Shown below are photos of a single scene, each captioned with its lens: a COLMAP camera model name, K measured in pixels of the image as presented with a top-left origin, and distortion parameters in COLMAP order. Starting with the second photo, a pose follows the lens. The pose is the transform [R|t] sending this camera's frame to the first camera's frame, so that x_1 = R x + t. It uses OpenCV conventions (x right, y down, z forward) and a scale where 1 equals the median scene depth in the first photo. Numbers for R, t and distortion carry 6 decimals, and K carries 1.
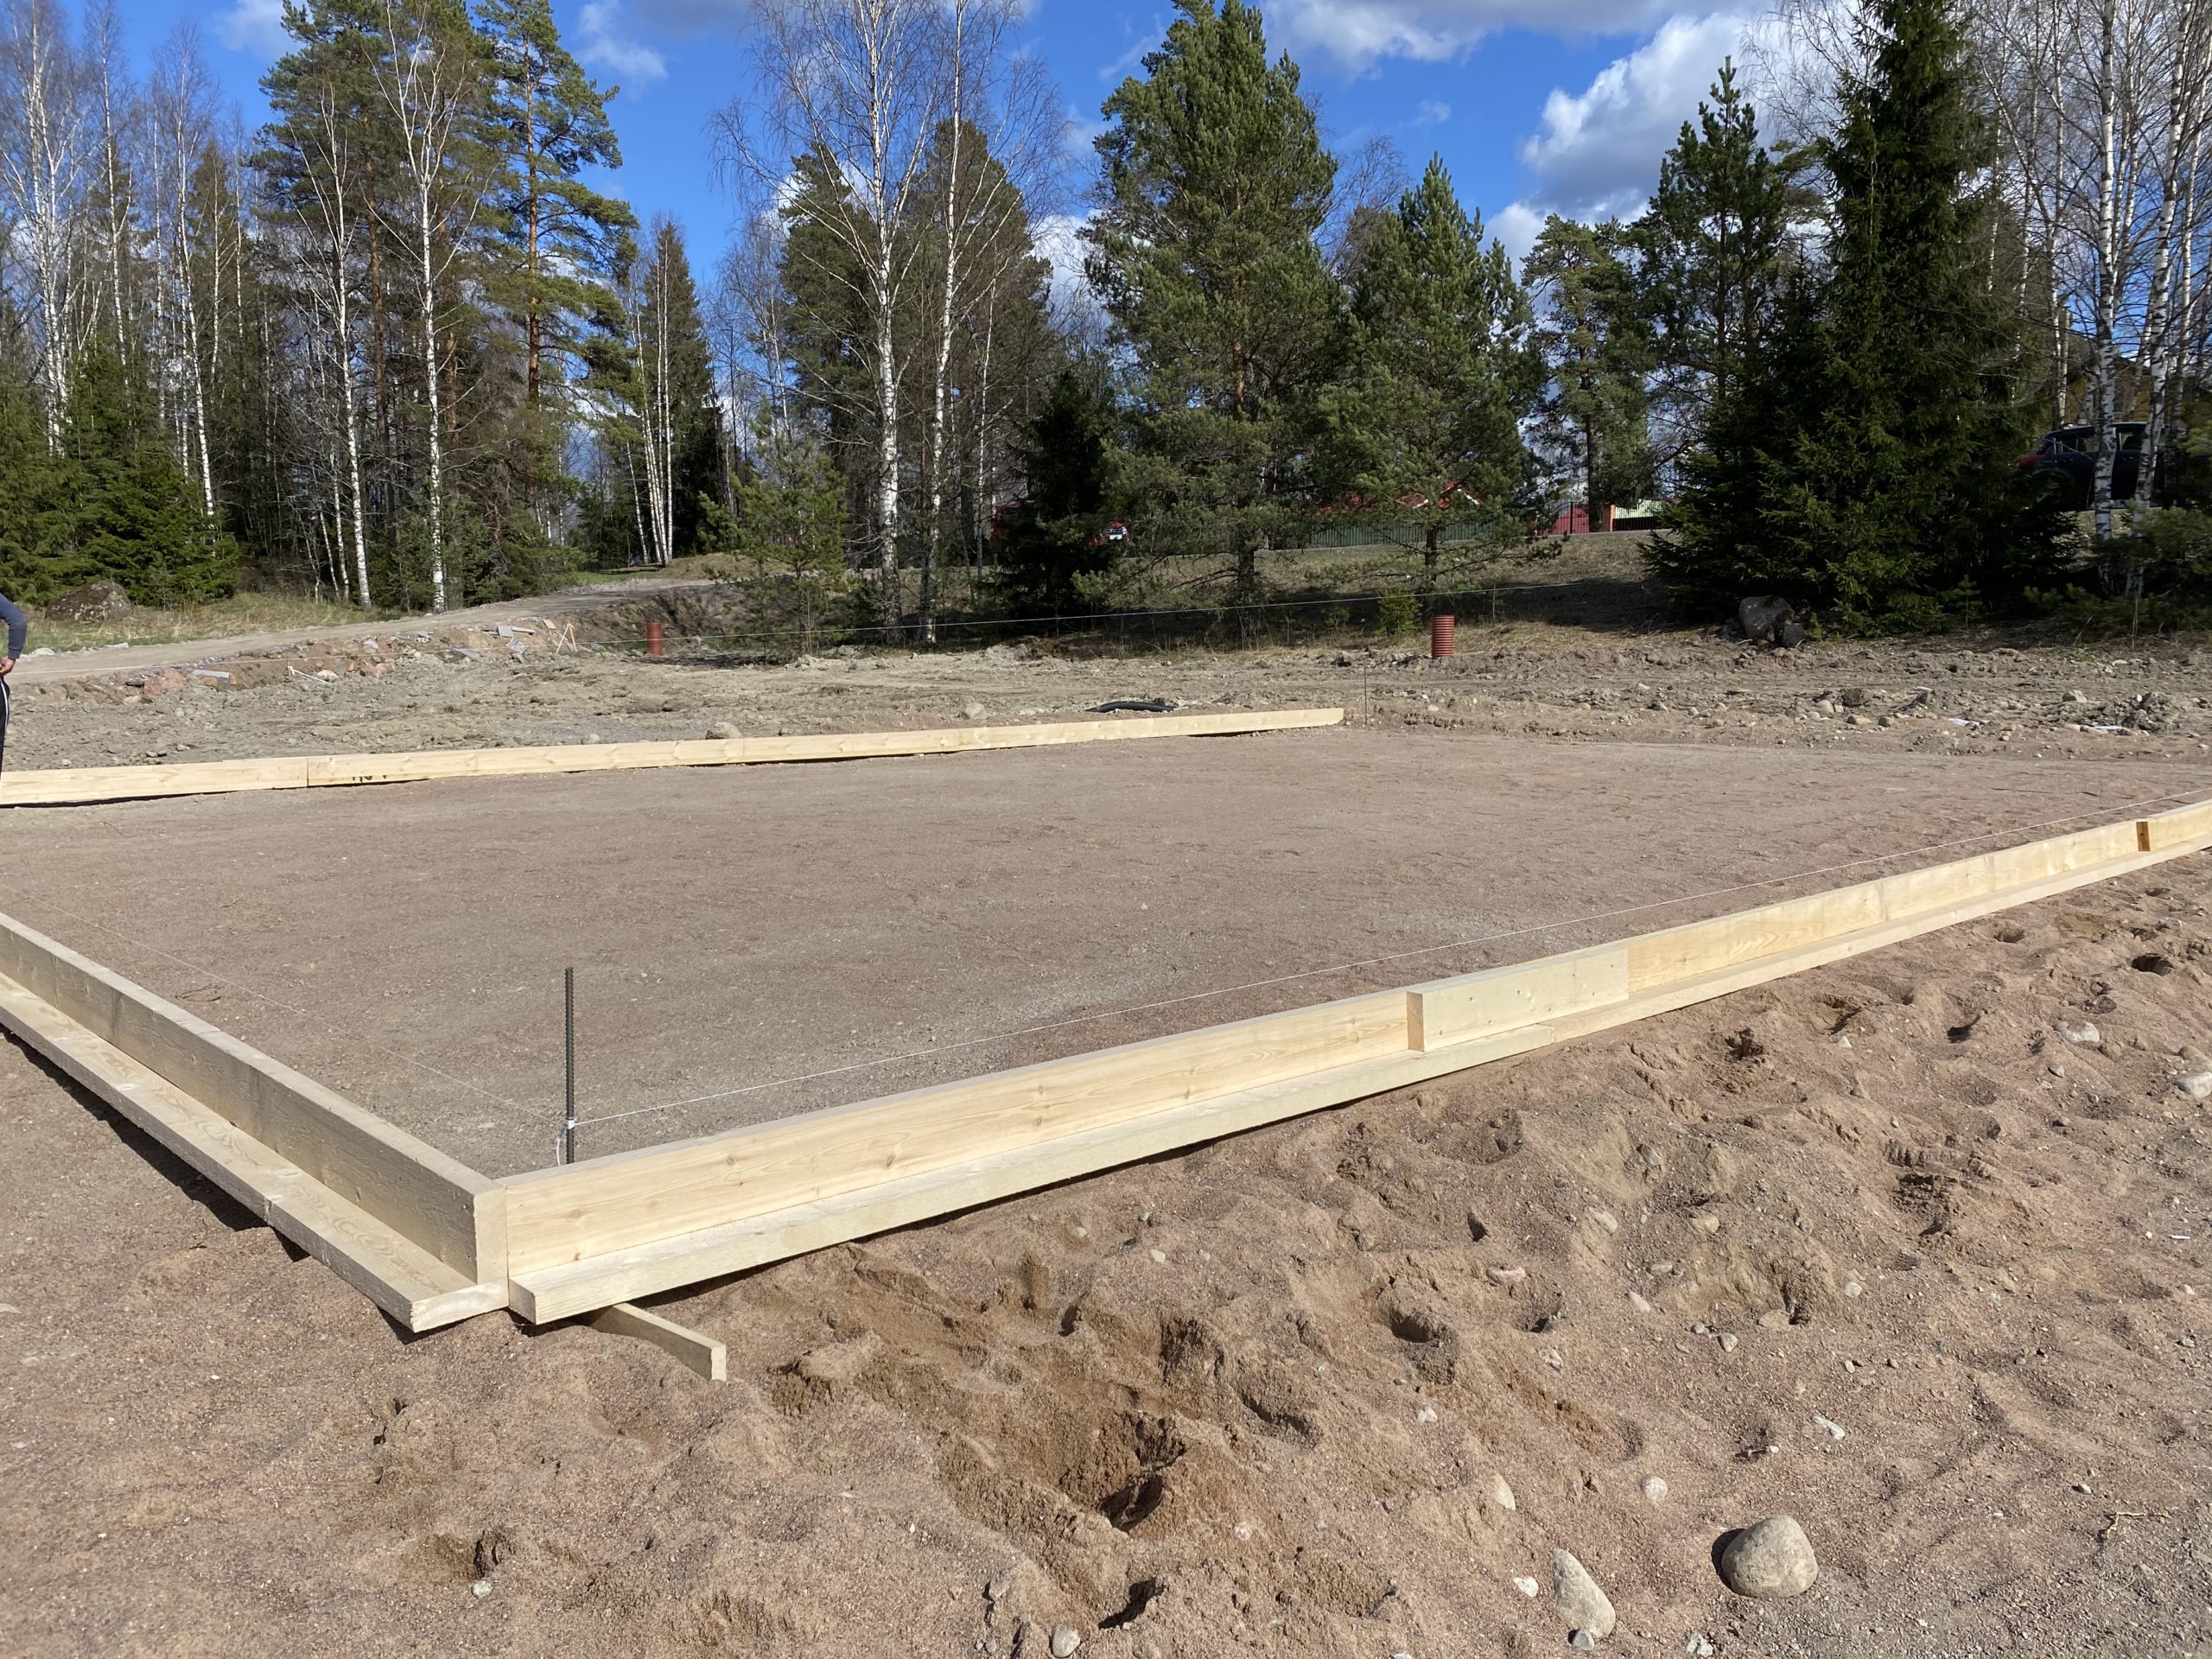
lens RADIAL K [[1704.9, 0, 1128.5], [0, 1704.9, 784.7], [0, 0, 1]] dist [-0.023341, 0.022452]
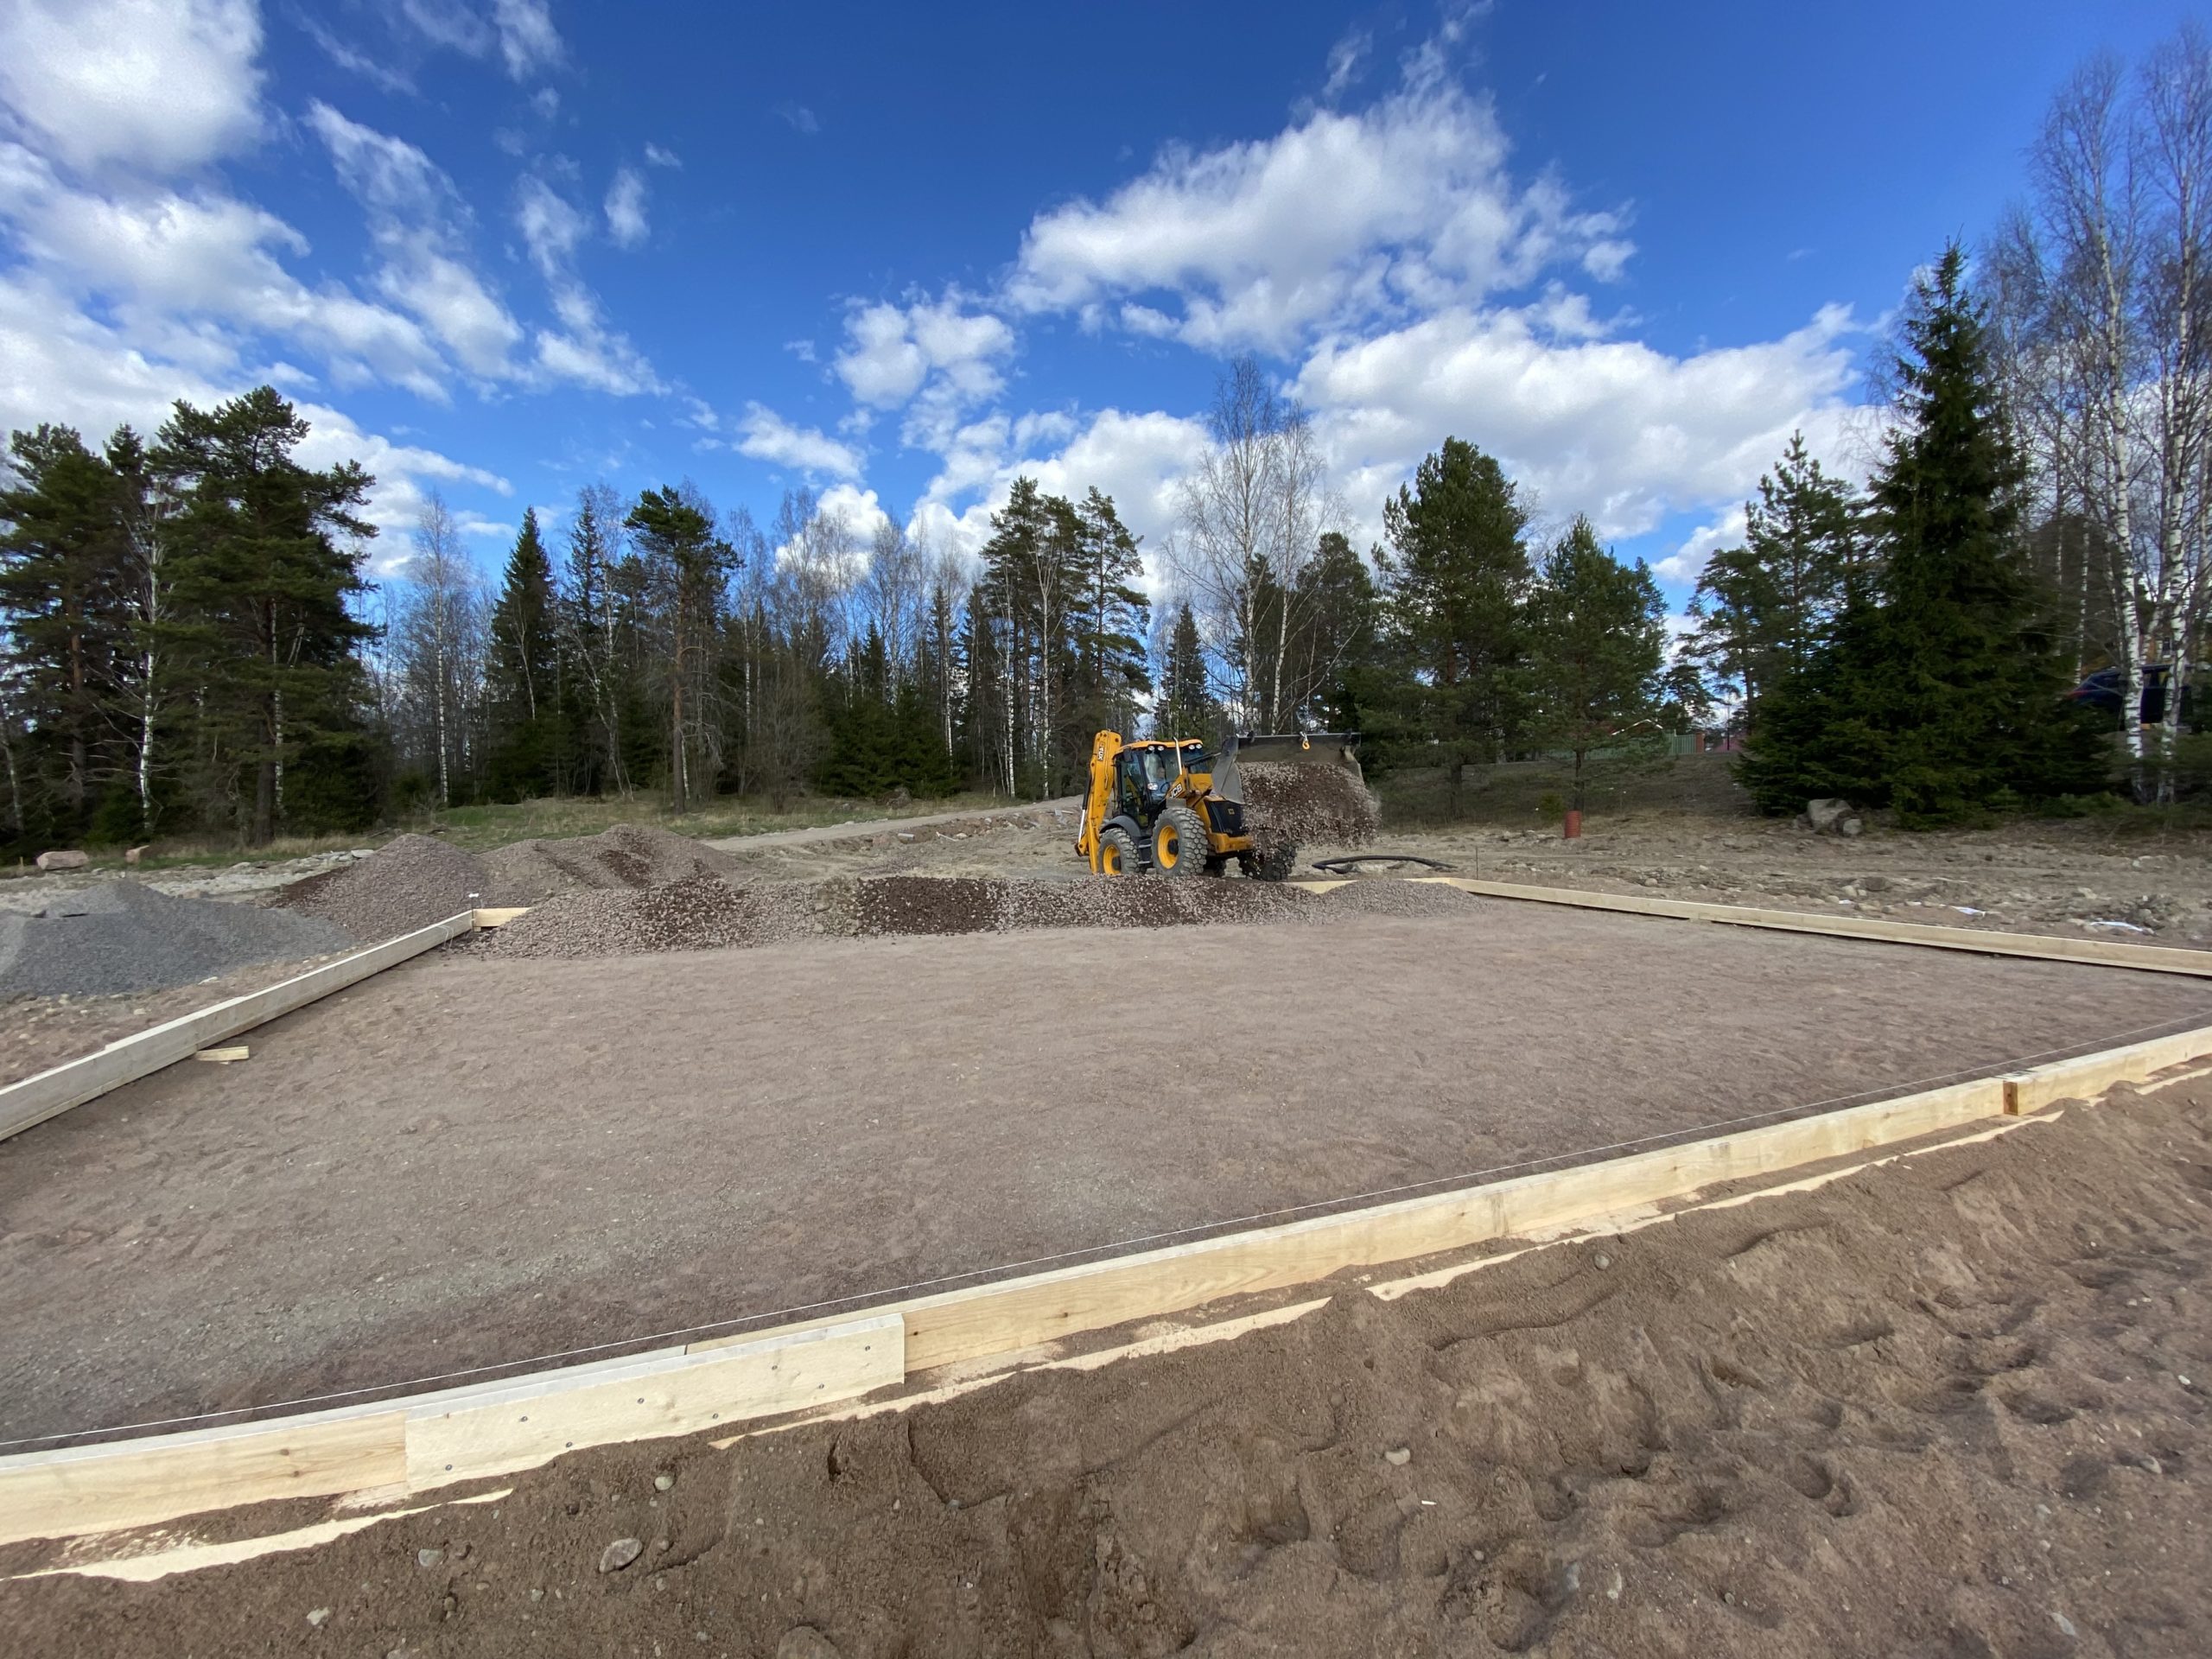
lens RADIAL K [[894.3, 0, 1096.9], [0, 894.3, 814.0], [0, 0, 1]] dist [0.011595, -0.016568]
pose [[0.926264, 0.005084, -0.376842, 0.099767], [-0.035047, 0.996738, -0.072698, -0.025924], [0.375243, 0.080545, 0.923421, 0.104382]]
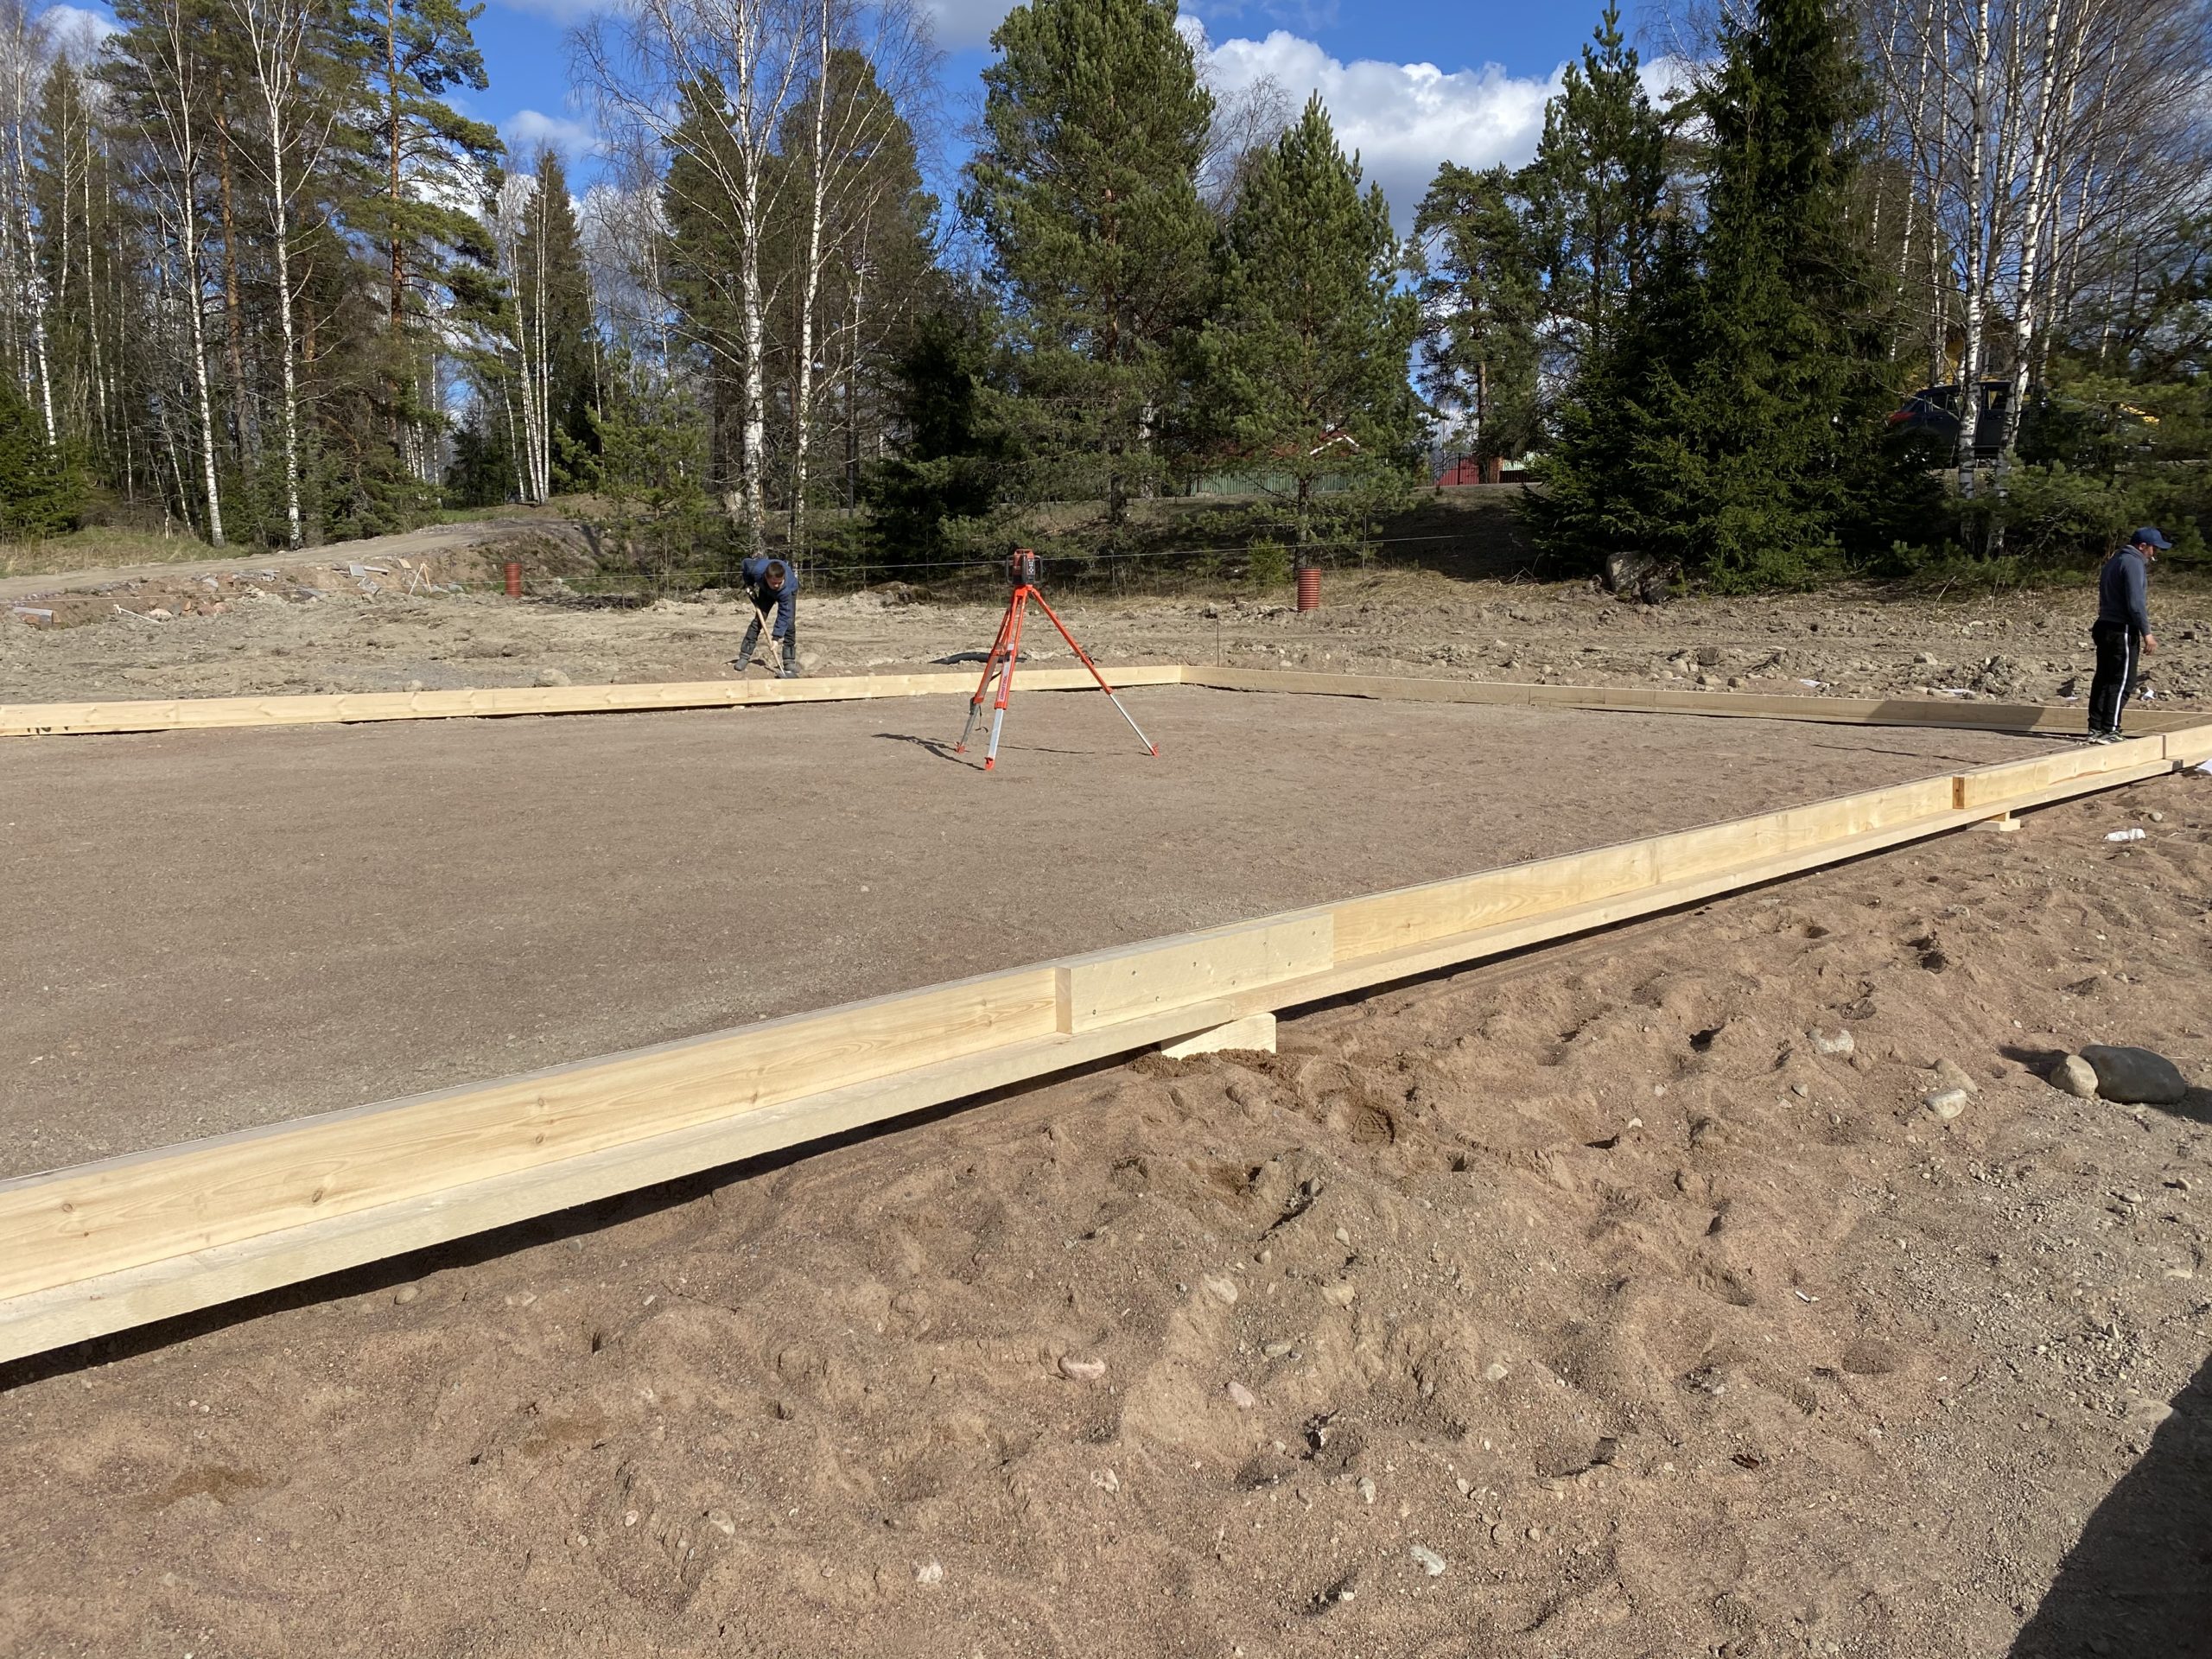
lens RADIAL K [[1704.9, 0, 1100.8], [0, 1704.9, 791.9], [0, 0, 1]] dist [-0.023341, 0.022452]
pose [[0.999061, 0.007103, 0.042741, 0.025113], [-0.008613, 0.999341, 0.035267, -0.003495], [-0.042462, -0.035602, 0.998464, 0.021240]]
